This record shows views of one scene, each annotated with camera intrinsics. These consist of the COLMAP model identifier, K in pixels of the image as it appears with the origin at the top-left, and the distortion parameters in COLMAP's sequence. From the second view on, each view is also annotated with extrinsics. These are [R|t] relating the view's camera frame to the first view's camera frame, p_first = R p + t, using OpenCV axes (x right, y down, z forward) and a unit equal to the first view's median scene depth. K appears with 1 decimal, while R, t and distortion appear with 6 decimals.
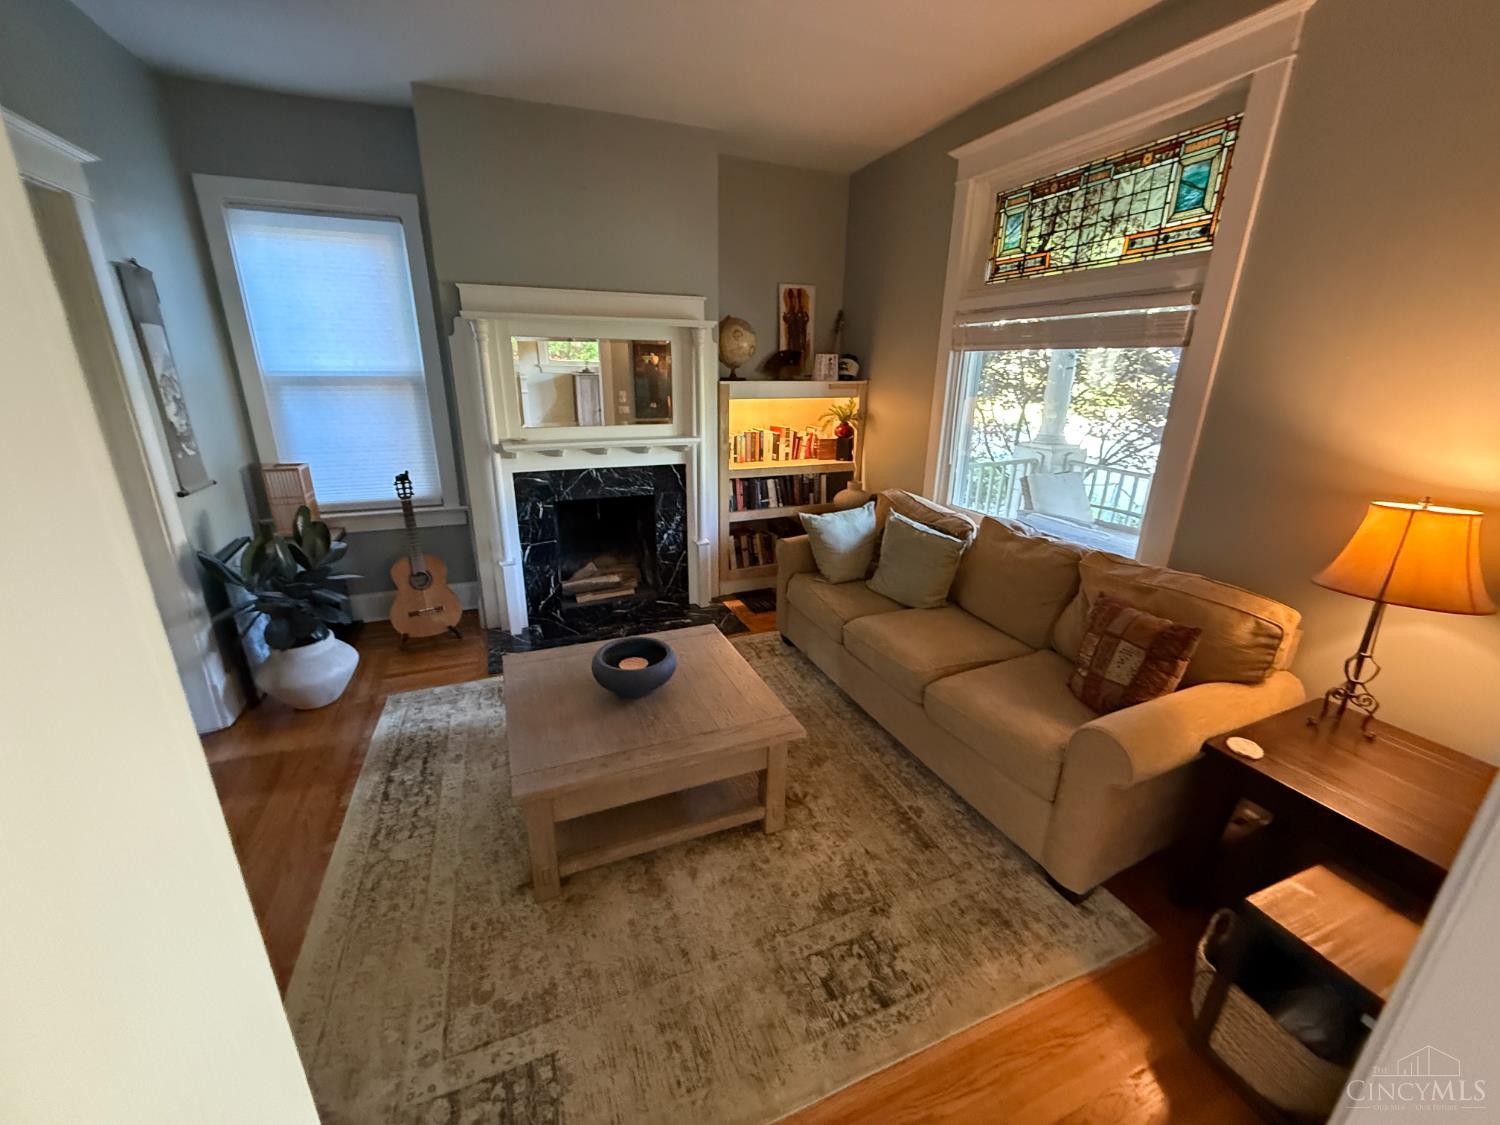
lens RADIAL K [[598.7, 0, 752.1], [0, 598.7, 567.5], [0, 0, 1]] dist [0.000176, -0.000137]
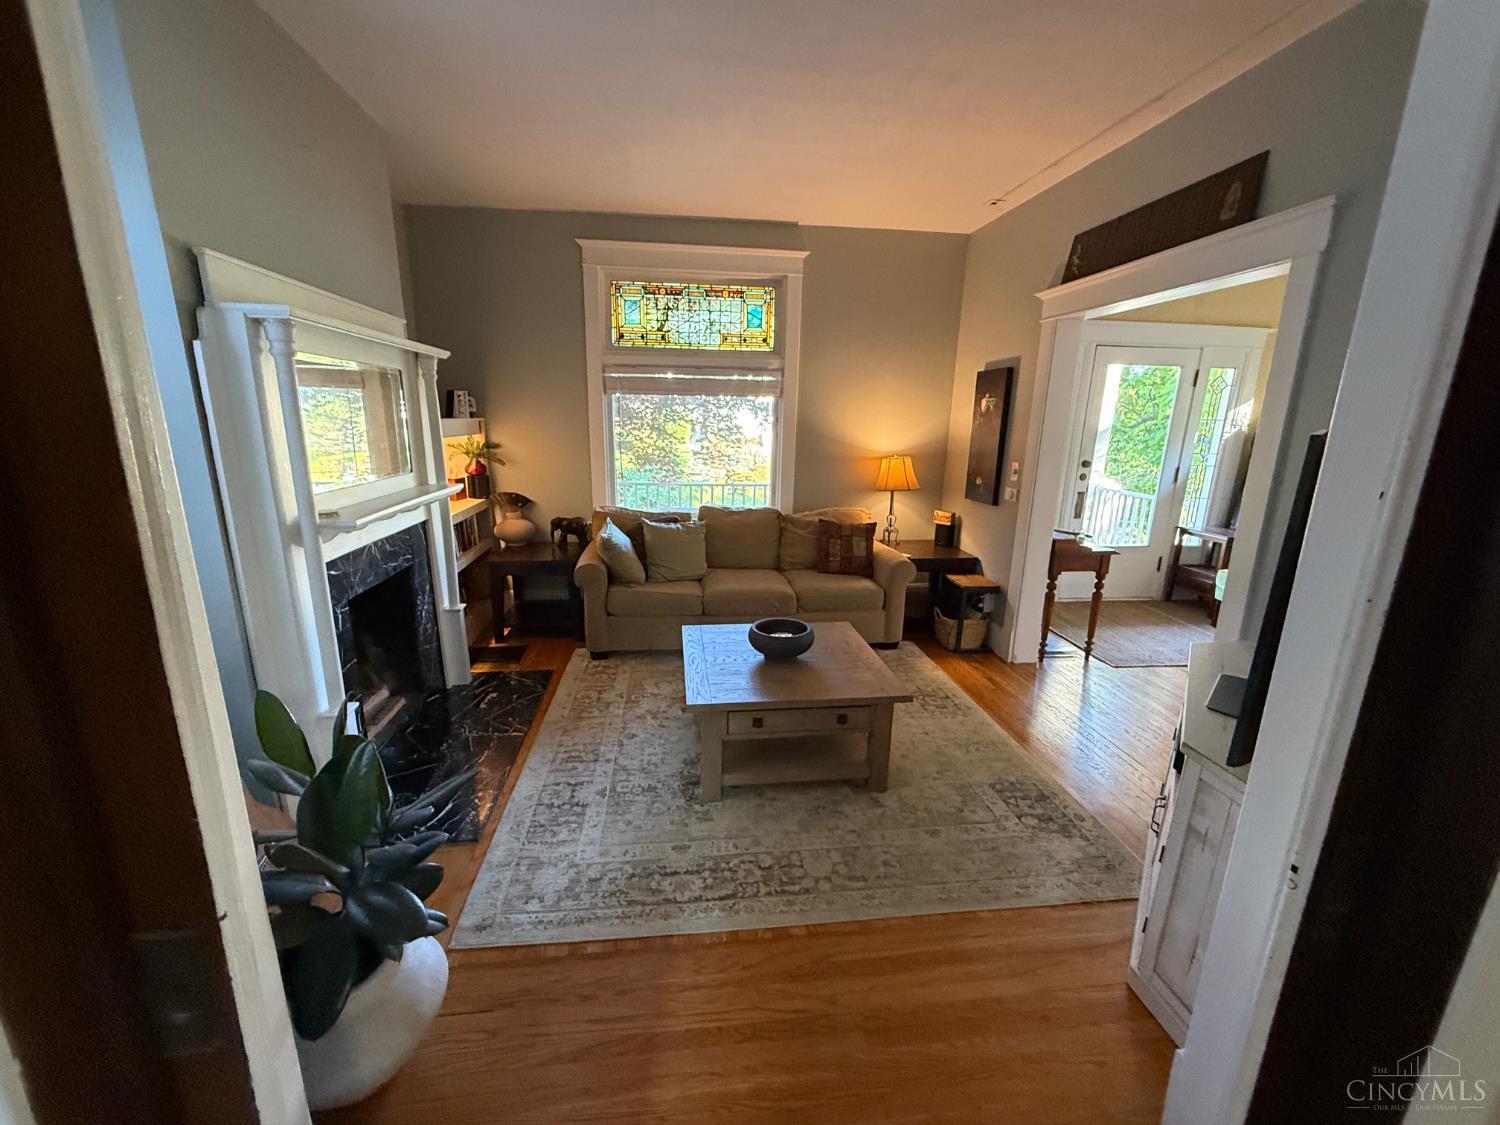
lens RADIAL K [[598.7, 0, 748.6], [0, 598.7, 558.0], [0, 0, 1]] dist [0.000176, -0.000137]
pose [[0.269400, -0.232378, 0.934572, -1.067964], [0.293302, 0.944145, 0.150211, -0.162138], [-0.917277, 0.233646, 0.322510, 0.480780]]
